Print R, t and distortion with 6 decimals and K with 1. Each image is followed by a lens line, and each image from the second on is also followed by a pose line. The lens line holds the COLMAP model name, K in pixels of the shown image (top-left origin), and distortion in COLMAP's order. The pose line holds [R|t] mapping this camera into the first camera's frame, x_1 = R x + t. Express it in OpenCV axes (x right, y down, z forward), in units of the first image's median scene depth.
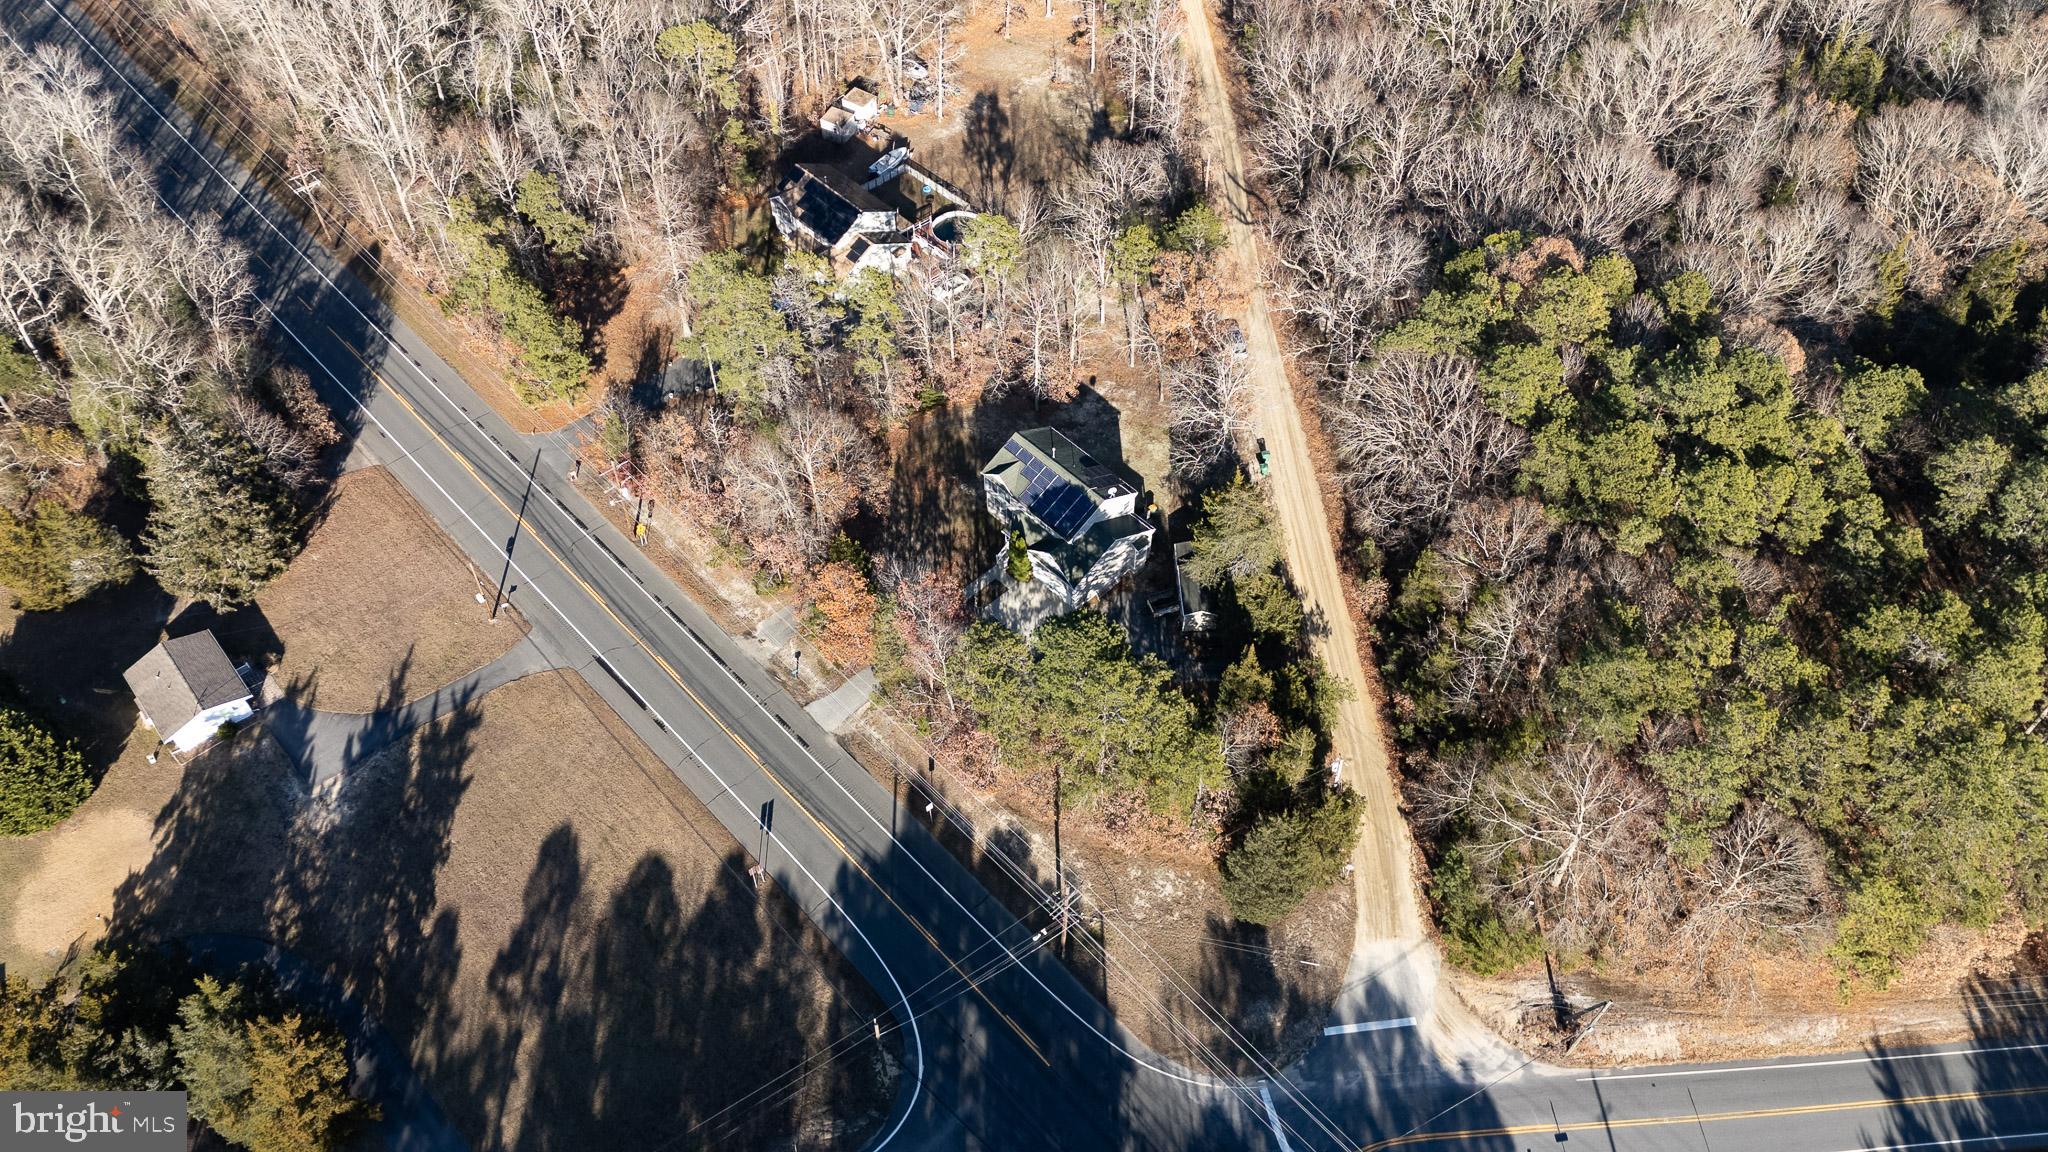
lens RADIAL K [[1472.9, 0, 1024.4], [0, 1472.9, 578.8], [0, 0, 1]] dist [0.026527, 0.001855]
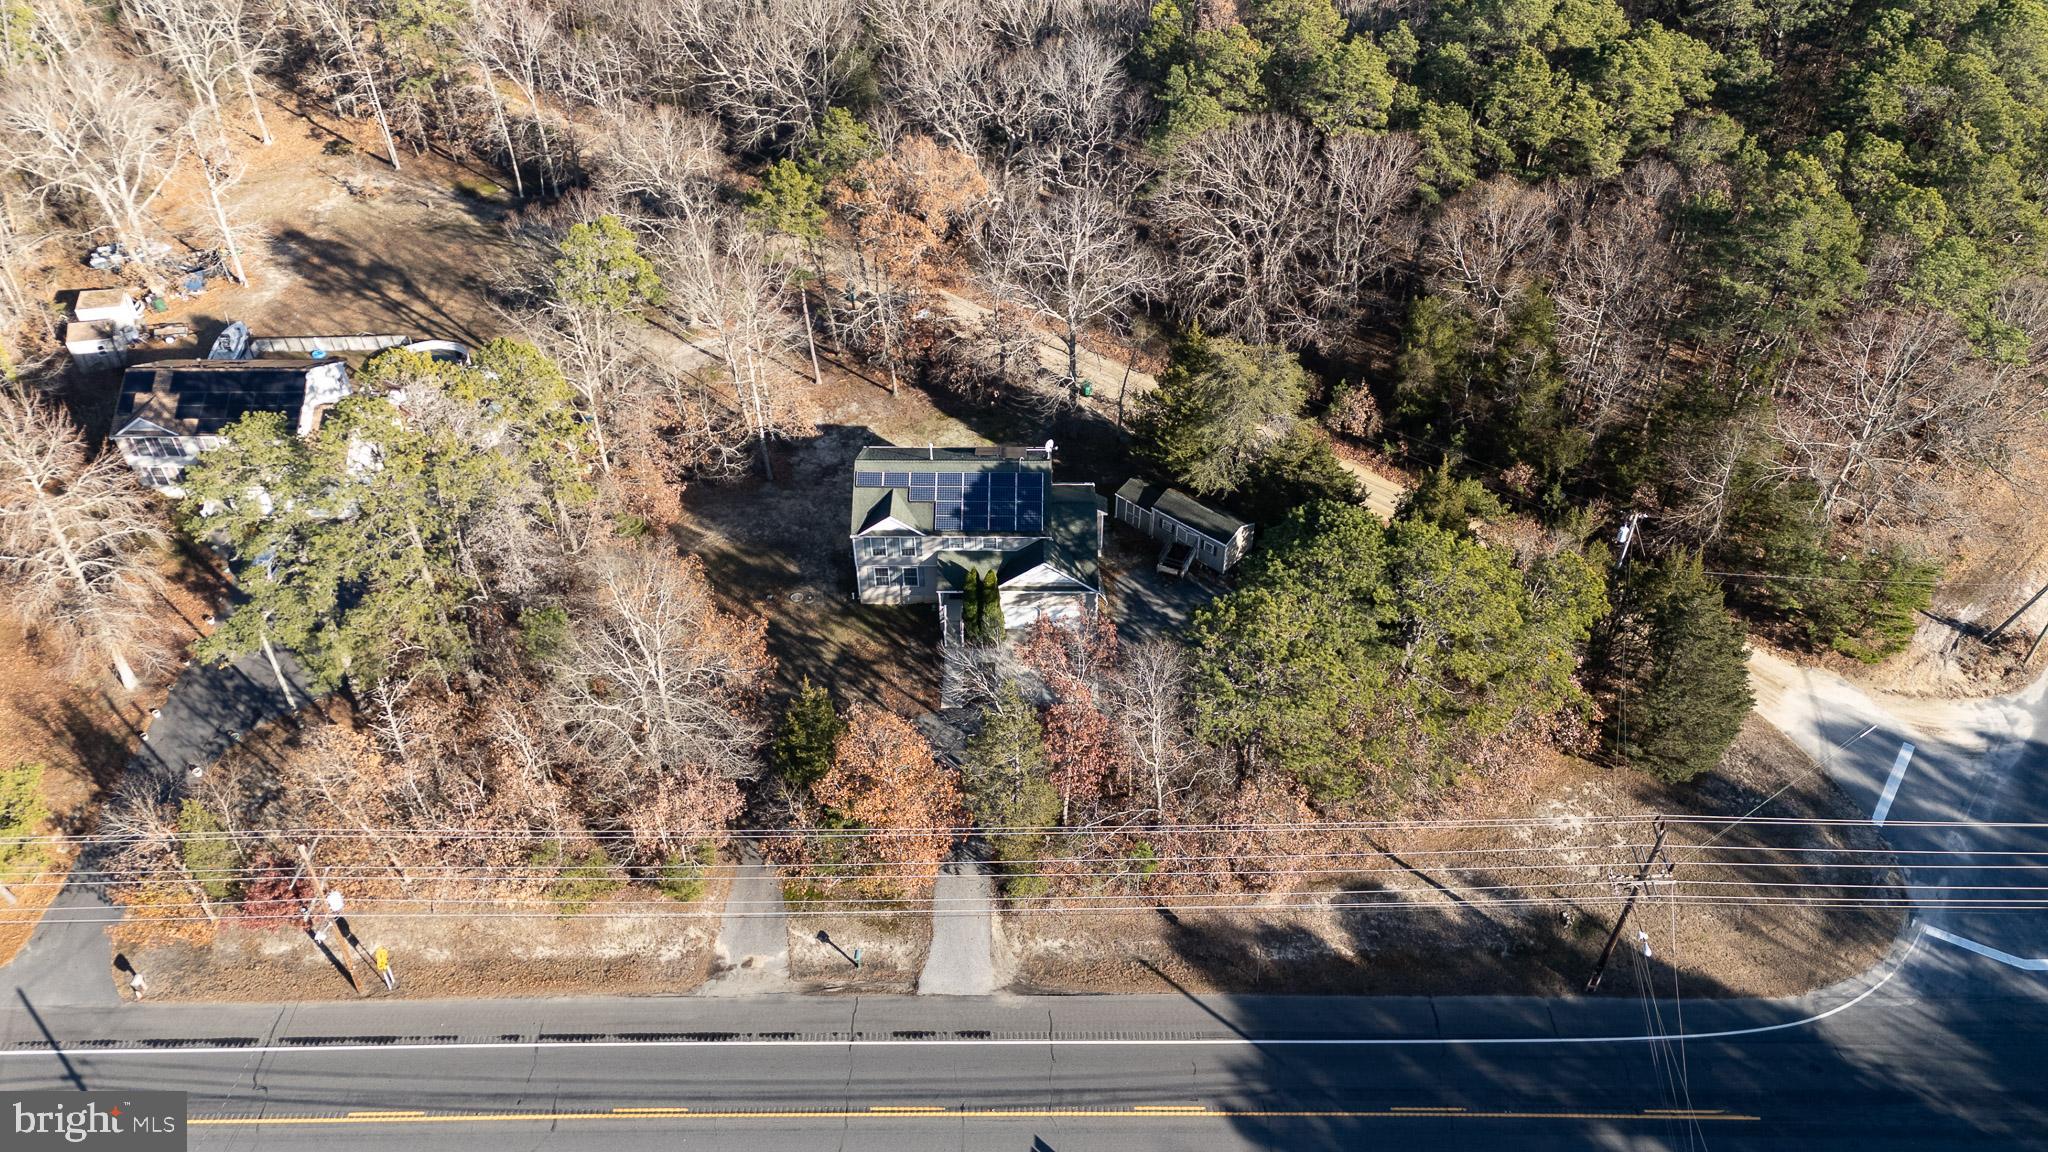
lens RADIAL K [[1472.9, 0, 1021.5], [0, 1472.9, 572.5], [0, 0, 1]] dist [0.026527, 0.001855]
pose [[0.687550, -0.477648, 0.546925, -0.336805], [0.560807, 0.827753, 0.017905, -0.030197], [-0.461271, 0.294409, 0.836990, 0.451655]]
